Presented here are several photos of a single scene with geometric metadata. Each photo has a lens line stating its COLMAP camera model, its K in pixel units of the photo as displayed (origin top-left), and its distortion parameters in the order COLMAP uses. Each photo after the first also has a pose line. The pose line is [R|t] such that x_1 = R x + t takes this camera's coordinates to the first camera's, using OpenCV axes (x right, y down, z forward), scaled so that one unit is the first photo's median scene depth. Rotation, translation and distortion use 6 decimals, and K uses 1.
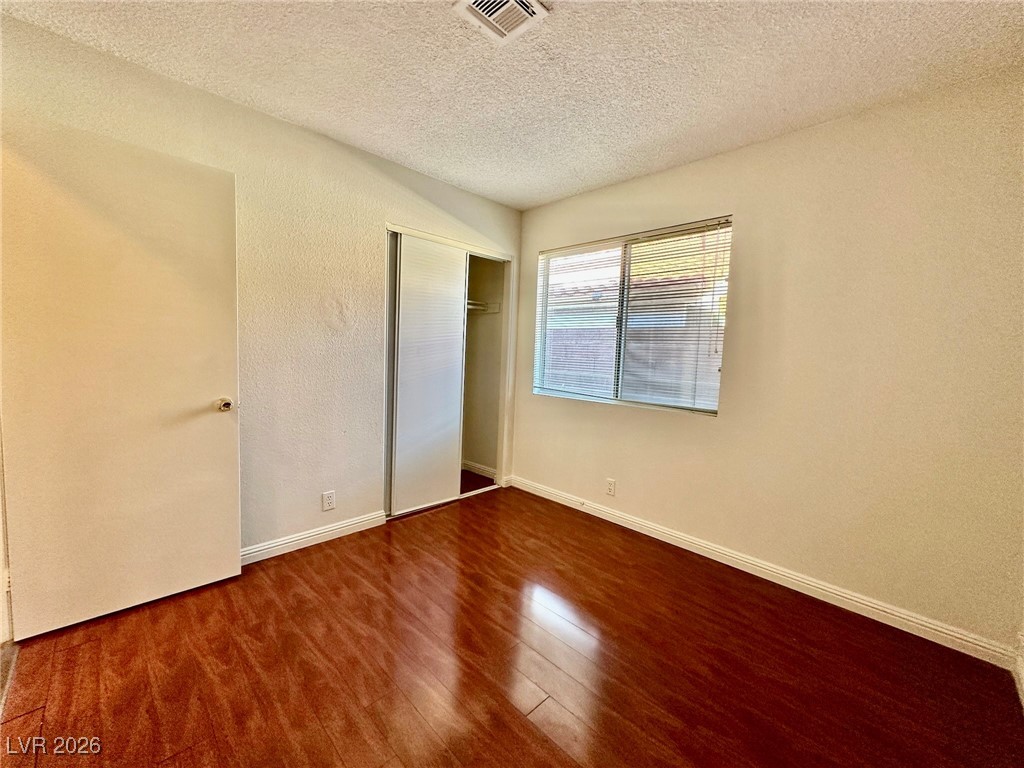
lens RADIAL K [[409.5, 0, 512.0], [0, 409.5, 384.0], [0, 0, 1]] dist [-0.001099, -0.000139]
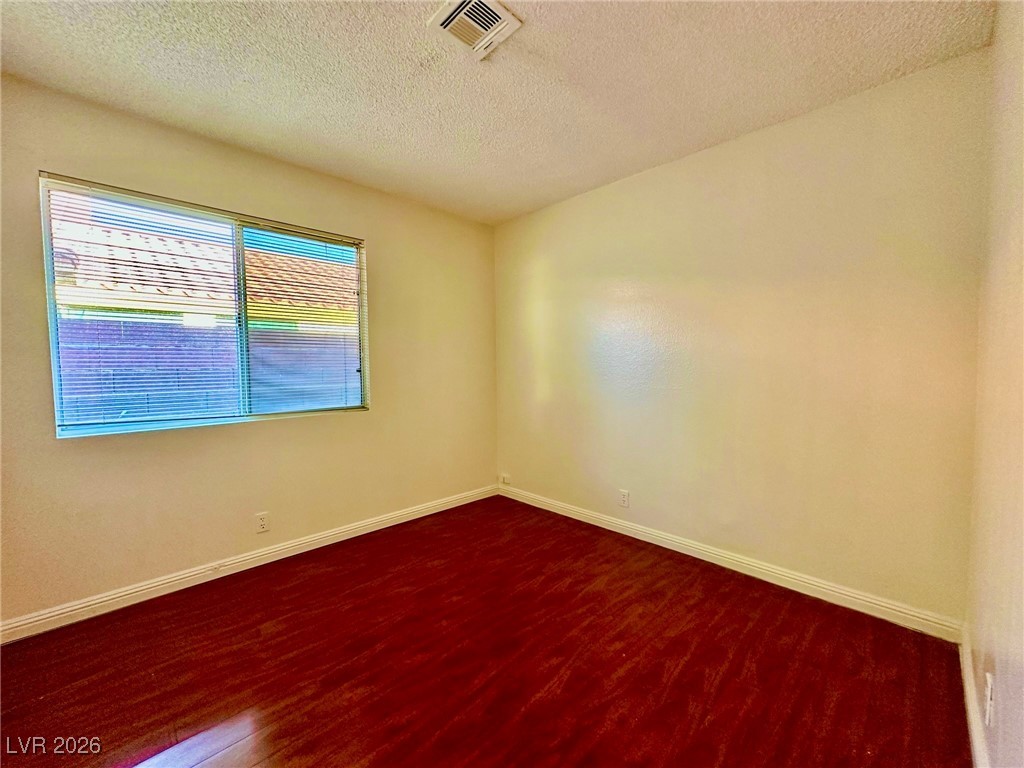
lens RADIAL K [[409.5, 0, 512.0], [0, 409.5, 384.0], [0, 0, 1]] dist [-0.001099, -0.000139]
pose [[0.000721, -0.086660, 0.996238, -0.566505], [0.083619, 0.992754, 0.086296, -0.053059], [-0.996498, 0.083242, 0.007962, 0.490215]]
